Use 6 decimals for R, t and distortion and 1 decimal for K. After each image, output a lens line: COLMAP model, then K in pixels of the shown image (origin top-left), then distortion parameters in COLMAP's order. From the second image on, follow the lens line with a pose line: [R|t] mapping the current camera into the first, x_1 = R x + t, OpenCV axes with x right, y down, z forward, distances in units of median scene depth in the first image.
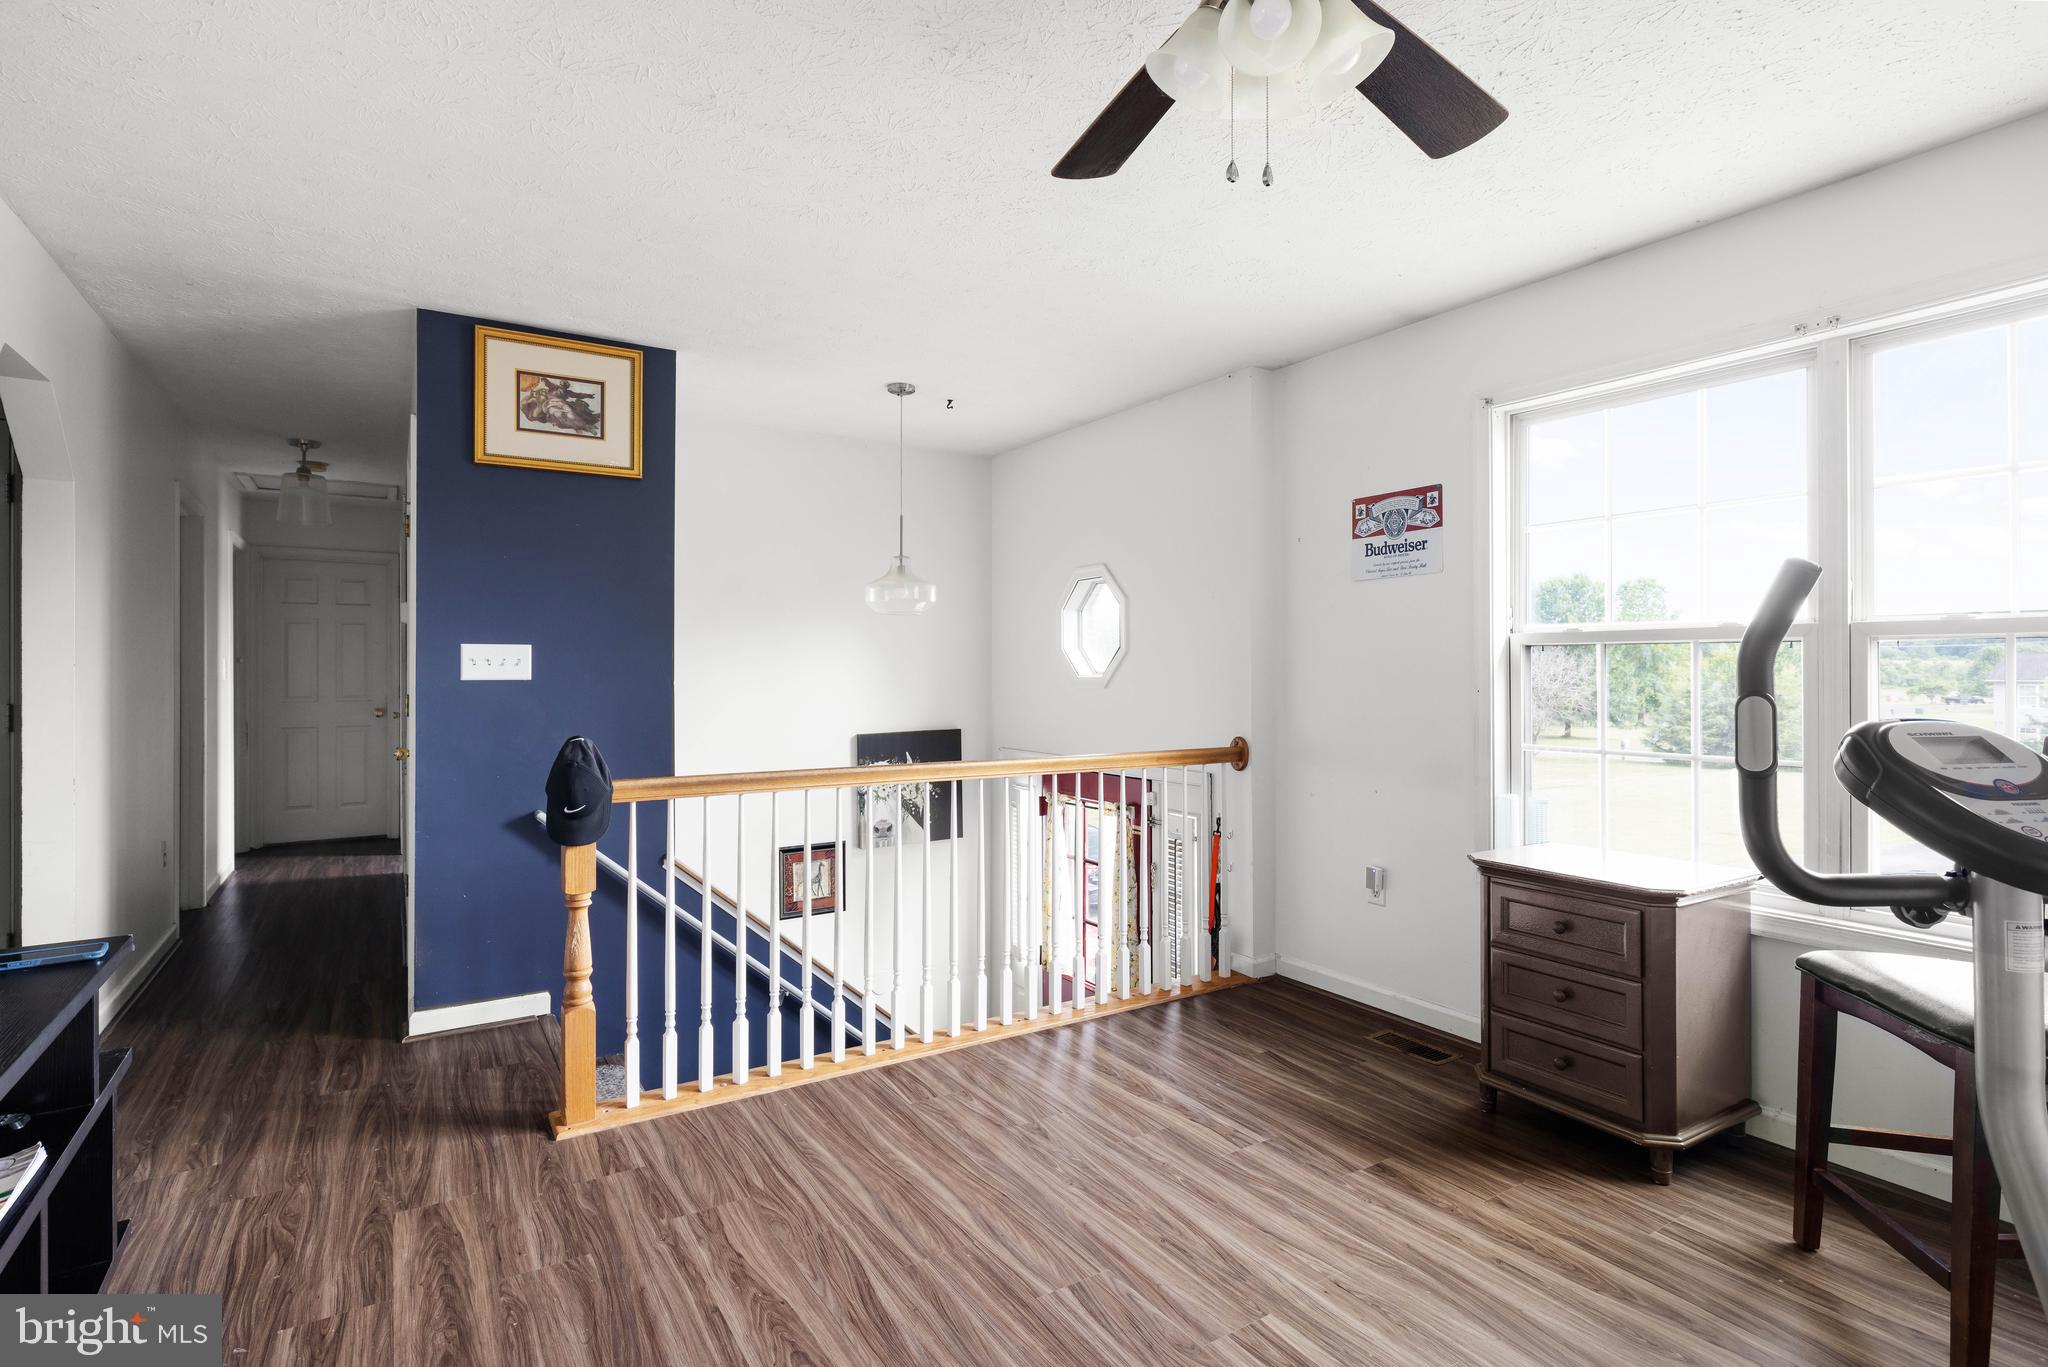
lens RADIAL K [[979.9, 0, 1020.5], [0, 979.9, 656.1], [0, 0, 1]] dist [-0.006534, -0.000588]
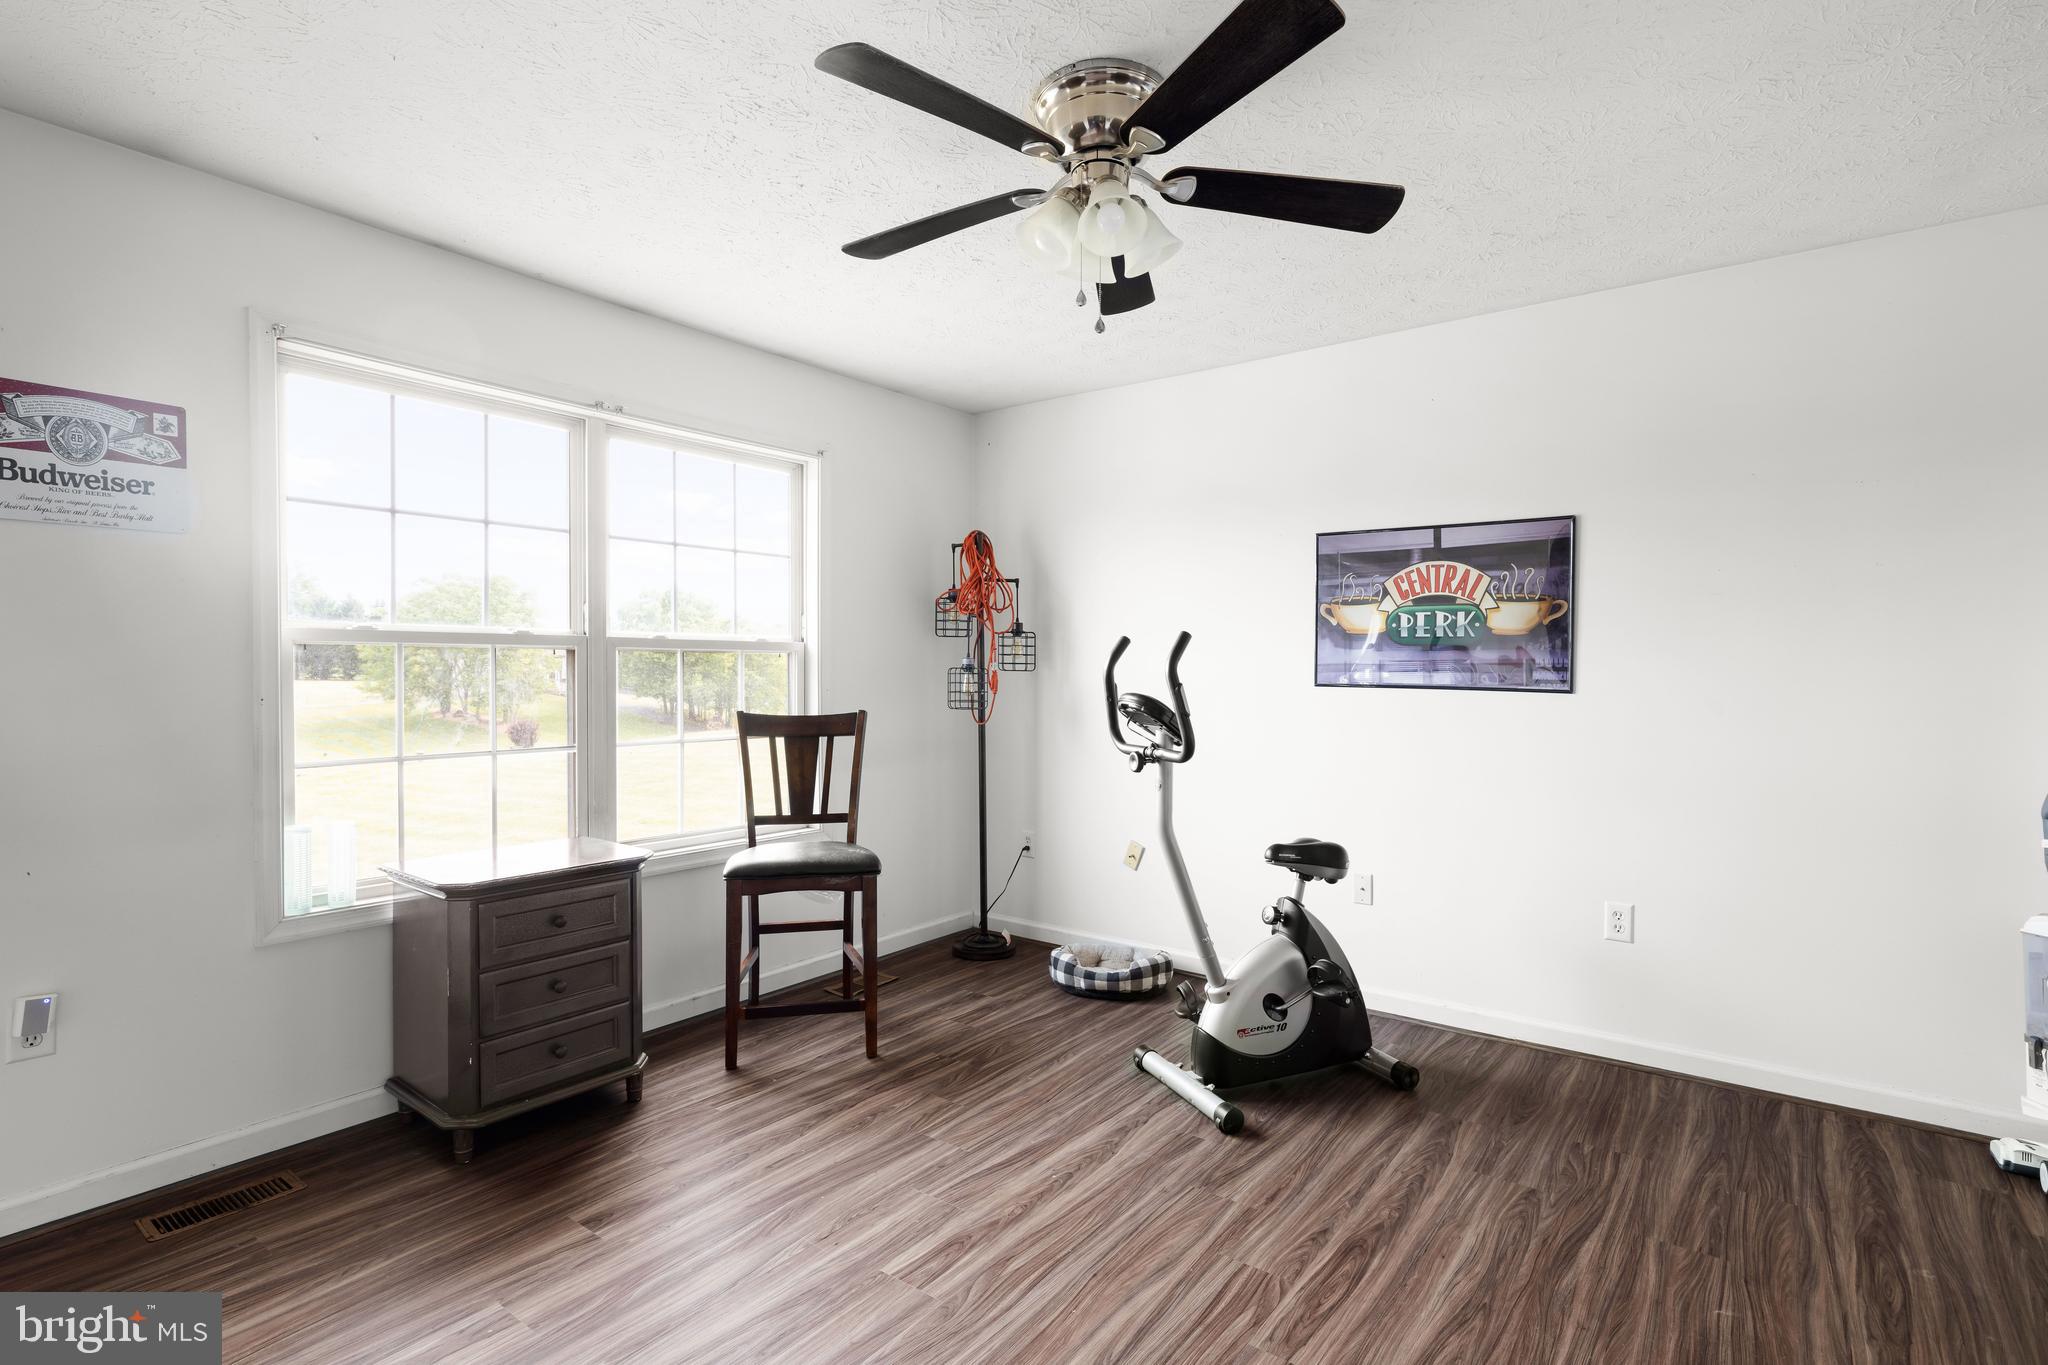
lens RADIAL K [[979.9, 0, 1025.8], [0, 979.9, 685.1], [0, 0, 1]] dist [-0.006534, -0.000588]
pose [[-0.345077, -0.009130, 0.938530, -0.581488], [-0.011258, 0.999921, 0.005587, 0.016661], [-0.938507, -0.008638, -0.345153, 0.889841]]
